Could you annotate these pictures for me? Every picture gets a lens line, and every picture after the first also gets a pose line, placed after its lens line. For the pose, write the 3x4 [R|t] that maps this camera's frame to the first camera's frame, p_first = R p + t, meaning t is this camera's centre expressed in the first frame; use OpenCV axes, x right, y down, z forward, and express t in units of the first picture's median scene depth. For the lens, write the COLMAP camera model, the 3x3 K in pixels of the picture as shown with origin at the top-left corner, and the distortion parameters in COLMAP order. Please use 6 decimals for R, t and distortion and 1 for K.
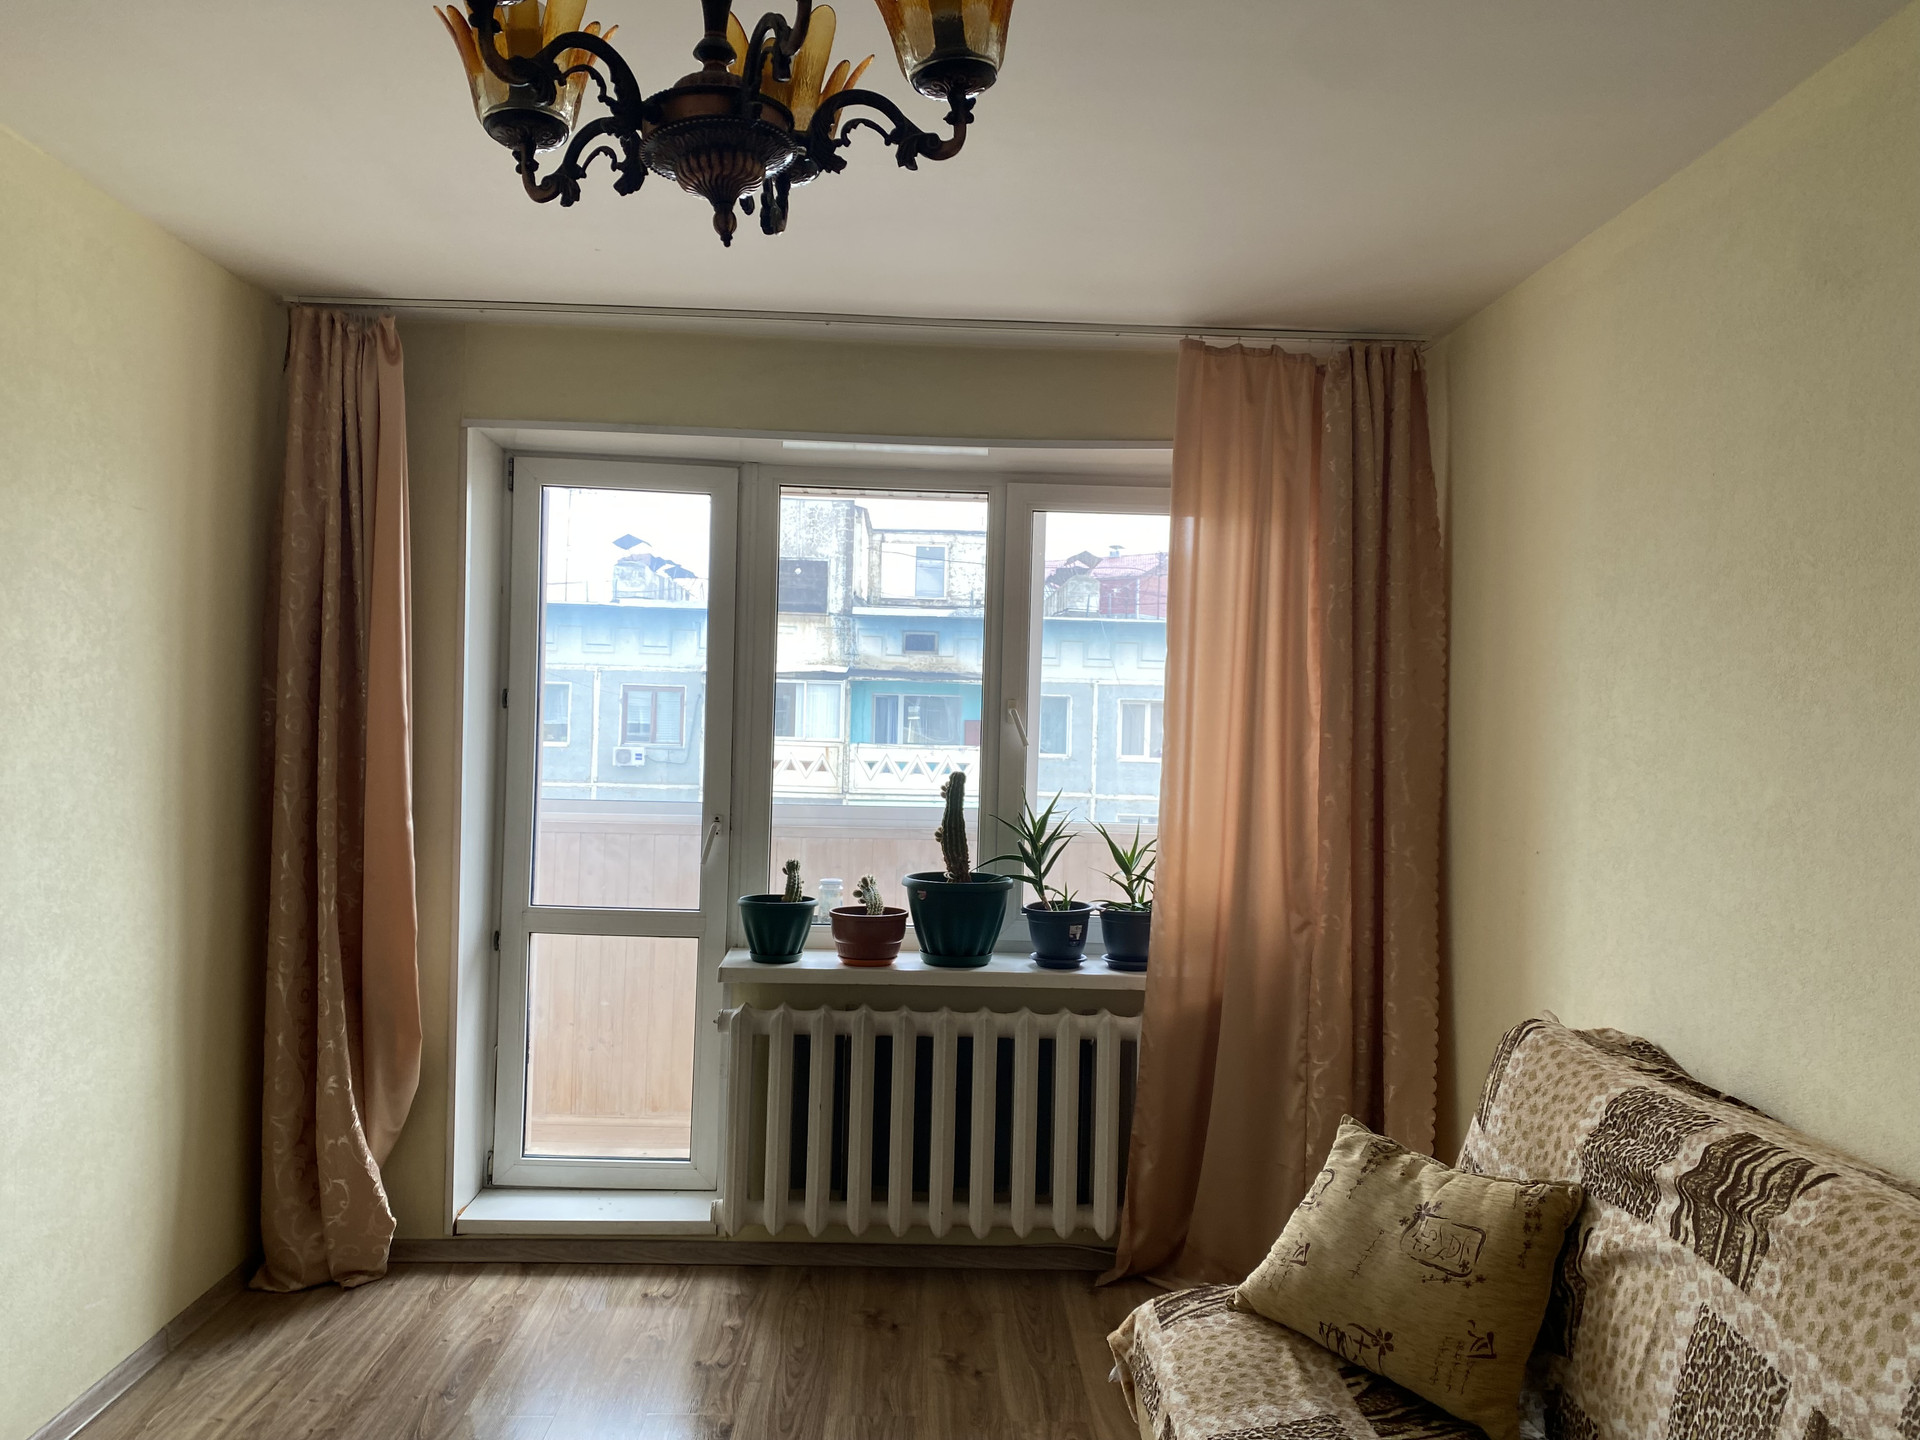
lens RADIAL K [[1475.6, 0, 962.2], [0, 1475.6, 719.2], [0, 0, 1]] dist [0.008997, -0.007067]
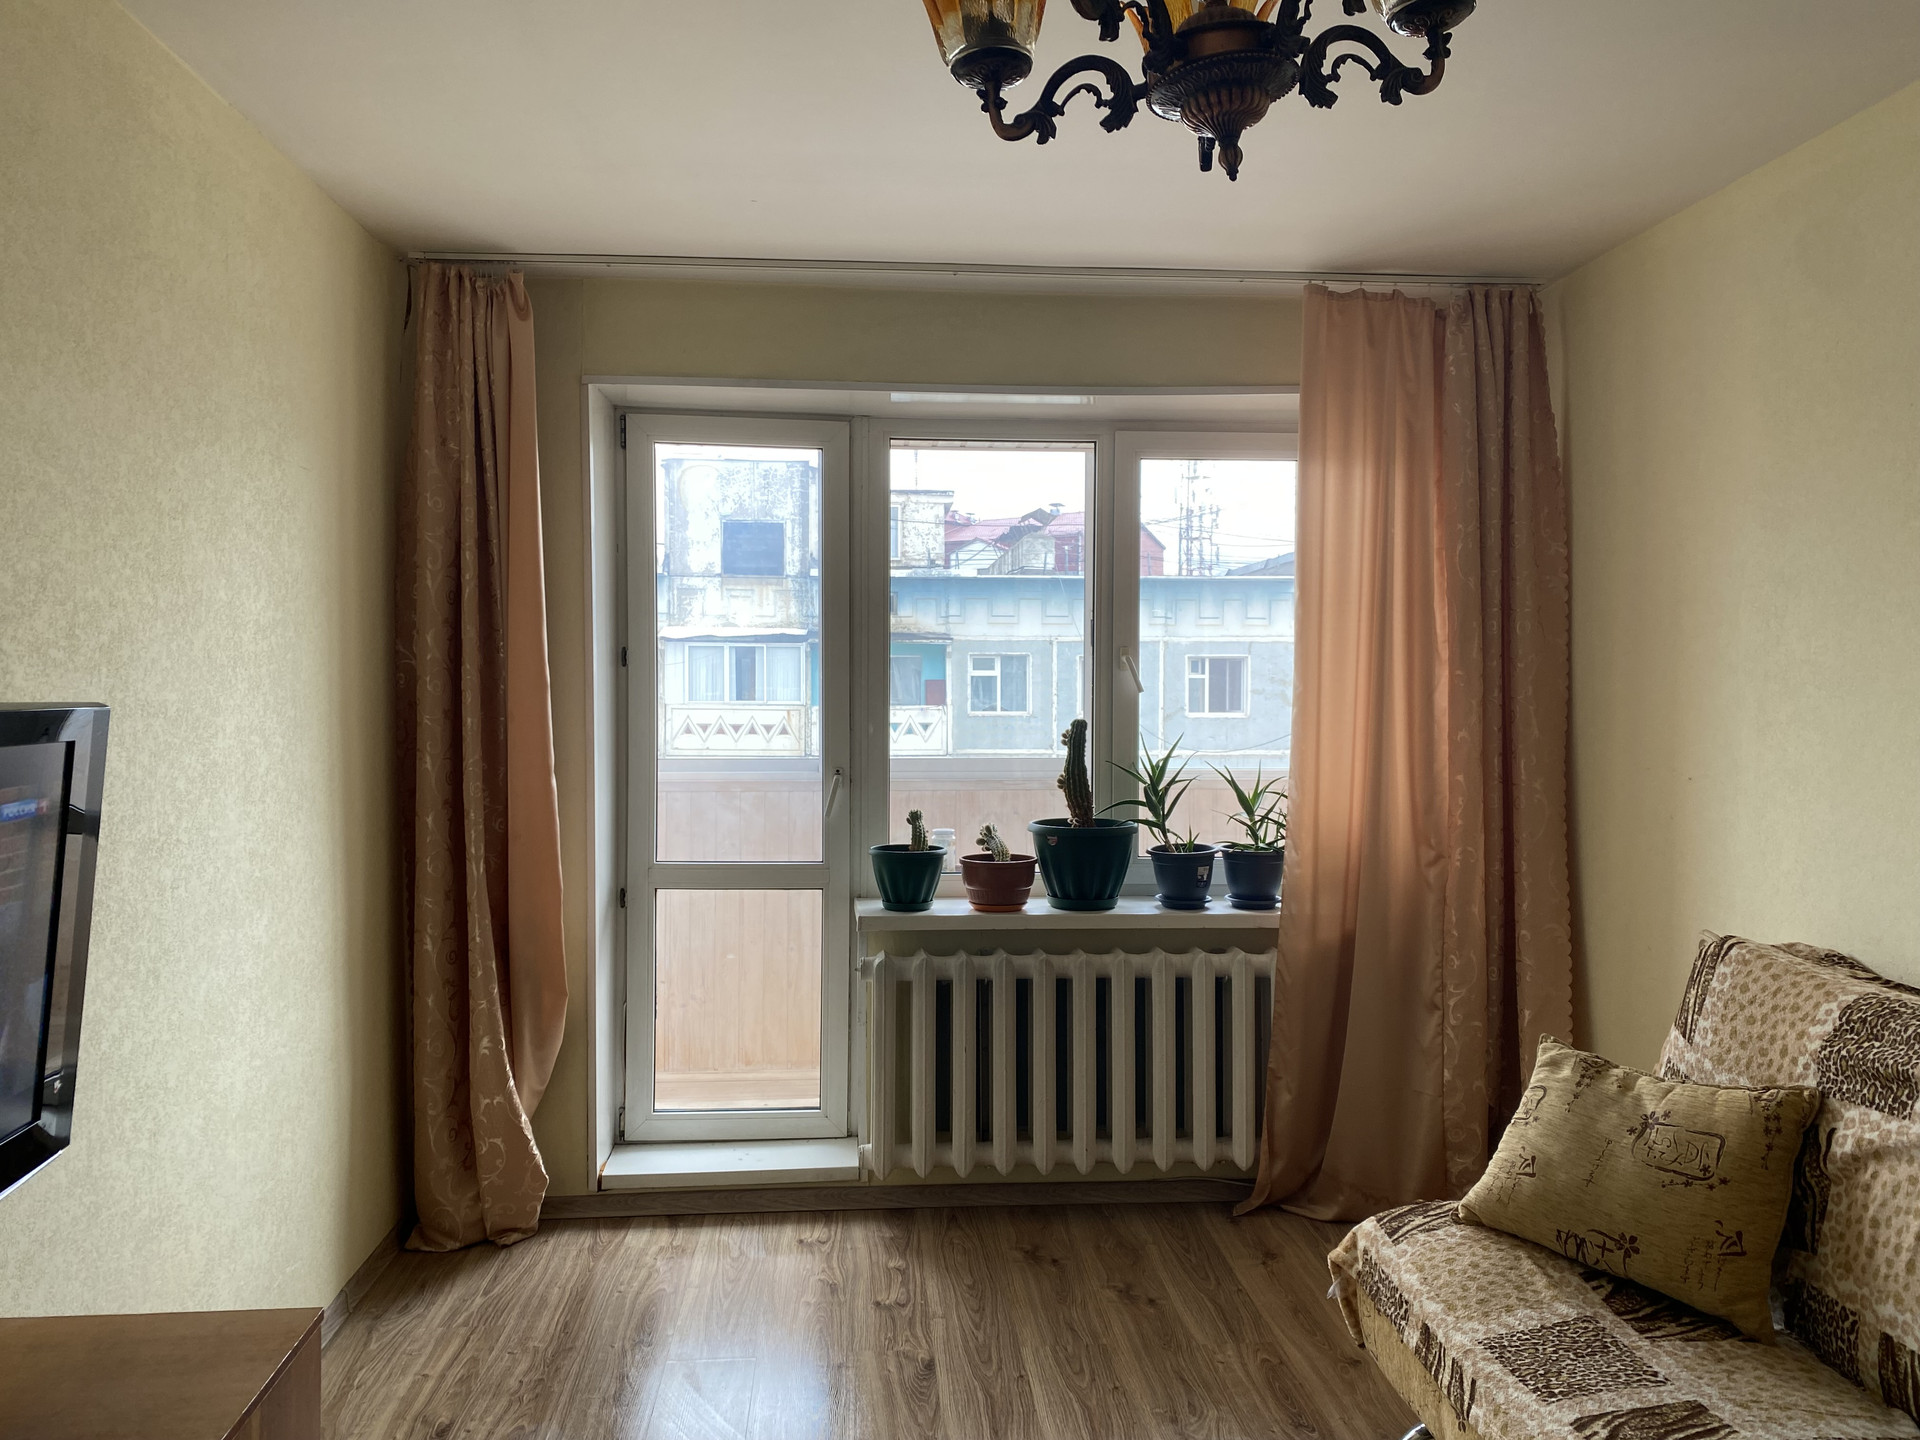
lens RADIAL K [[1475.6, 0, 957.7], [0, 1475.6, 711.9], [0, 0, 1]] dist [0.008997, -0.007067]
pose [[0.998825, -0.024287, 0.041945, -0.142259], [0.023379, 0.999485, 0.021990, 0.007544], [-0.042457, -0.020983, 0.998878, -0.008317]]
